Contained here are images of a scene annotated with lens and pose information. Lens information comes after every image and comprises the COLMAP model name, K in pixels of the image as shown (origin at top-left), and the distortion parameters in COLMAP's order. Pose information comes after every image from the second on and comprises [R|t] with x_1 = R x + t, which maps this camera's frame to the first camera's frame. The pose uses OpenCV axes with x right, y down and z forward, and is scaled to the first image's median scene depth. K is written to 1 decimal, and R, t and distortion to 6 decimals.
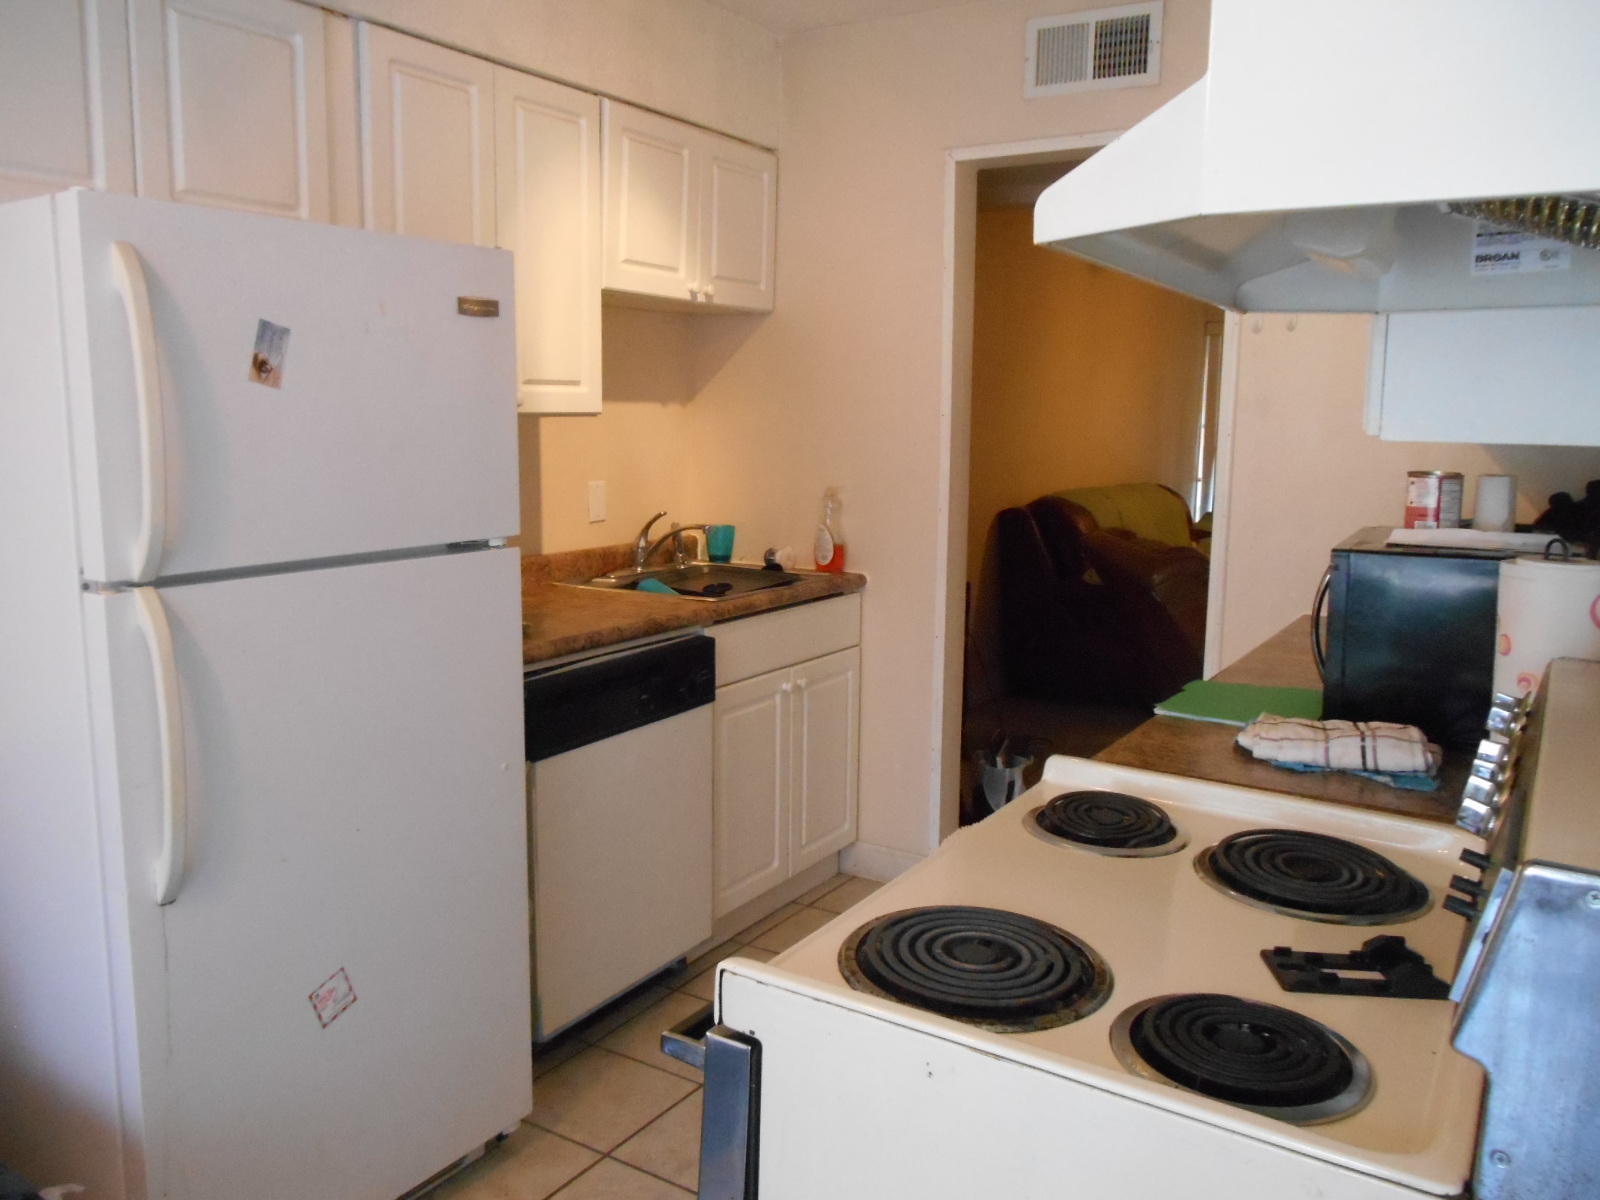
lens RADIAL K [[1238.8, 0, 800.0], [0, 1238.8, 600.0], [0, 0, 1]] dist [-0.028373, -0.001917]
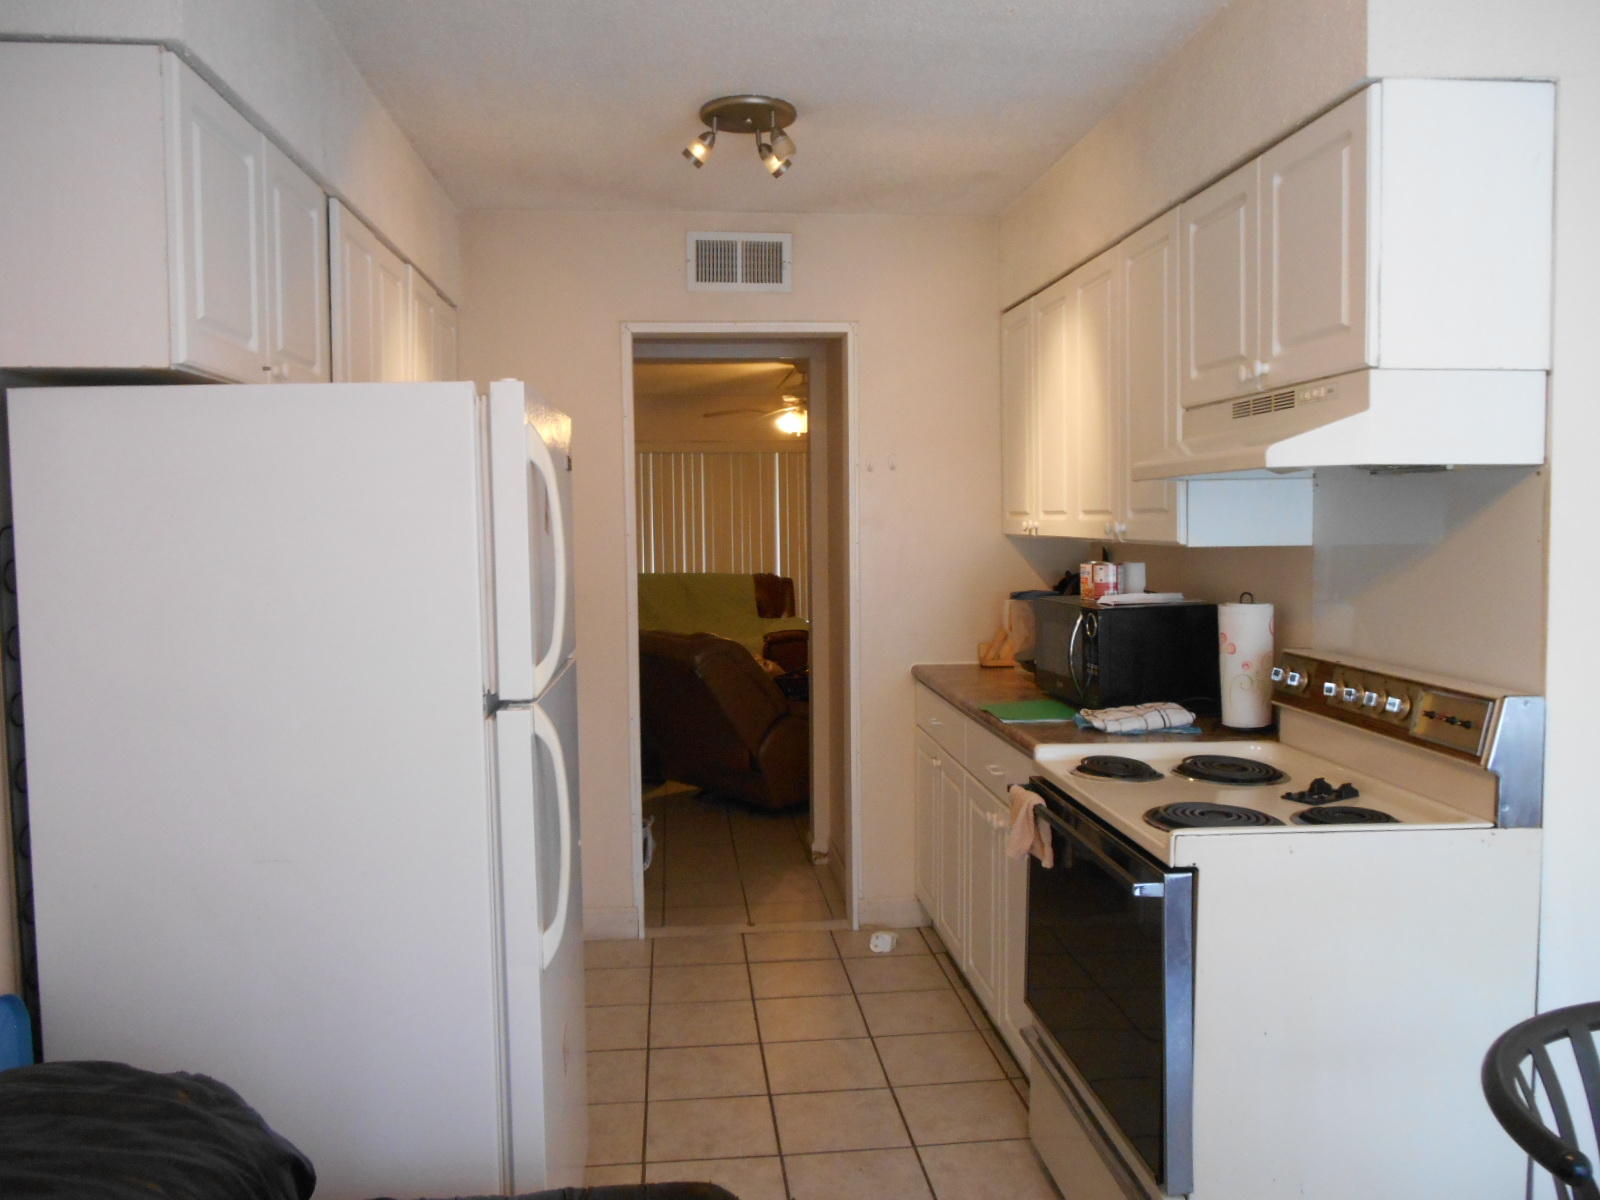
lens RADIAL K [[1258.4, 0, 803.7], [0, 1258.4, 595.0], [0, 0, 1]] dist [-0.009117, -0.001693]
pose [[0.780283, -0.062687, 0.622277, -0.679430], [0.115536, 0.992287, -0.044911, -0.020972], [-0.614662, 0.106939, 0.781508, -0.083891]]
